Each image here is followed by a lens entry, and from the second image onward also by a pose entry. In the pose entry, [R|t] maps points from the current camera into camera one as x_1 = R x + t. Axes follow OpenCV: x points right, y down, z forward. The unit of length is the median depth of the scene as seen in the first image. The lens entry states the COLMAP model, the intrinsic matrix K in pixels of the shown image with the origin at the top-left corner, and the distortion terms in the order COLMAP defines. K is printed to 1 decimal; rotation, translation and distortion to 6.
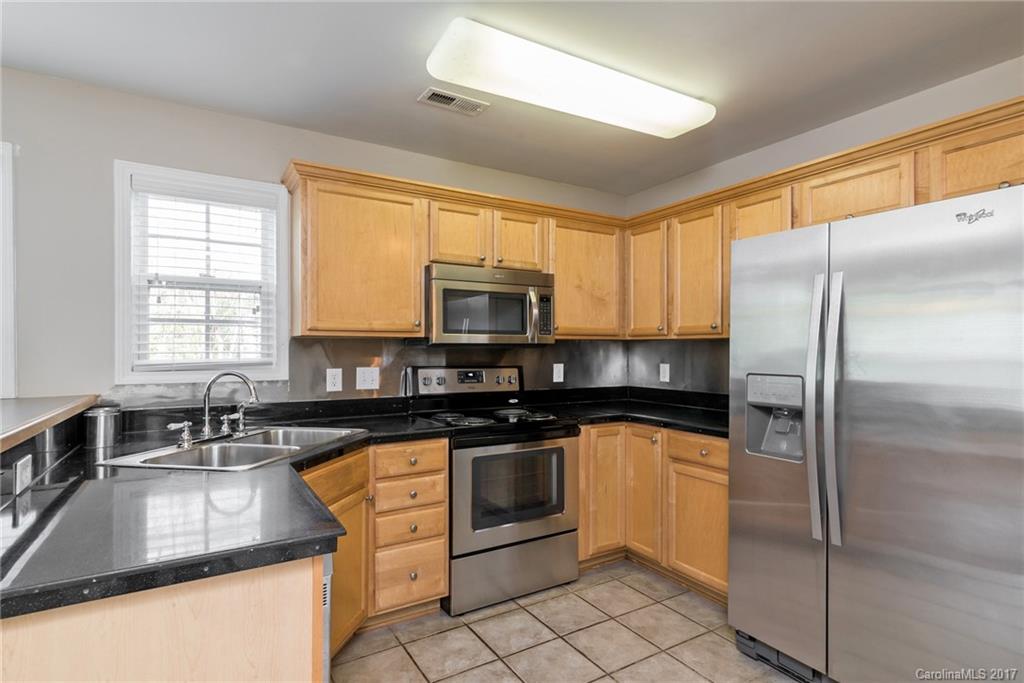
lens RADIAL K [[522.2, 0, 512.0], [0, 522.2, 341.5], [0, 0, 1]] dist [0.020955, 0.000394]
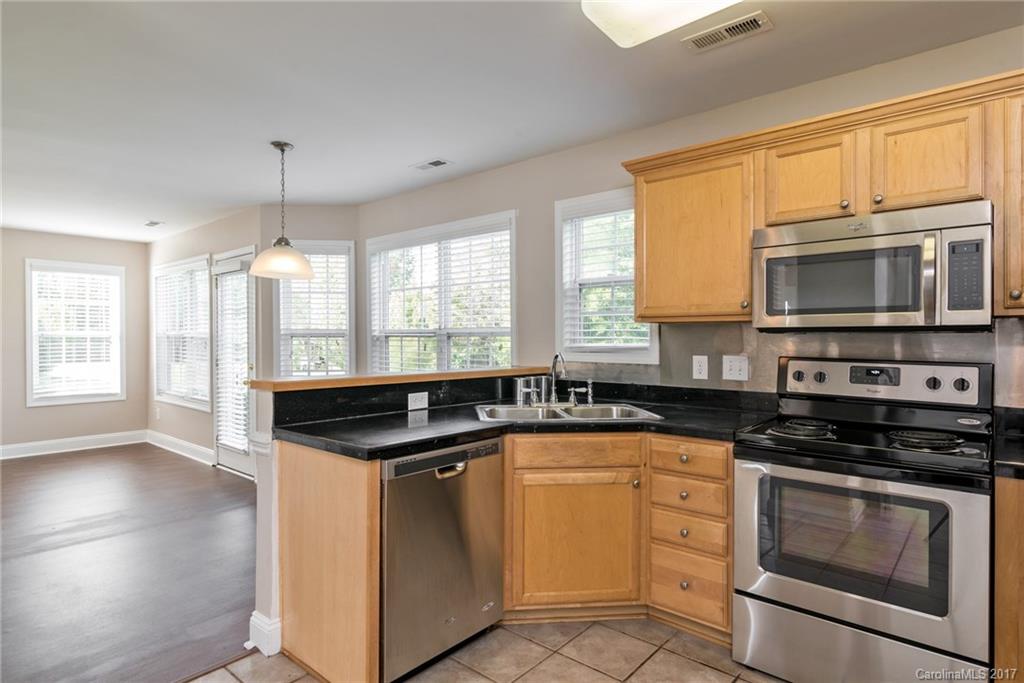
lens RADIAL K [[560.5, 0, 512.0], [0, 560.5, 341.5], [0, 0, 1]] dist [0.036967, -0.000126]
pose [[0.310599, 0.007955, -0.950508, 0.594894], [0.013886, 0.999820, 0.012905, 0.008297], [0.950440, -0.017207, 0.310433, 0.387284]]
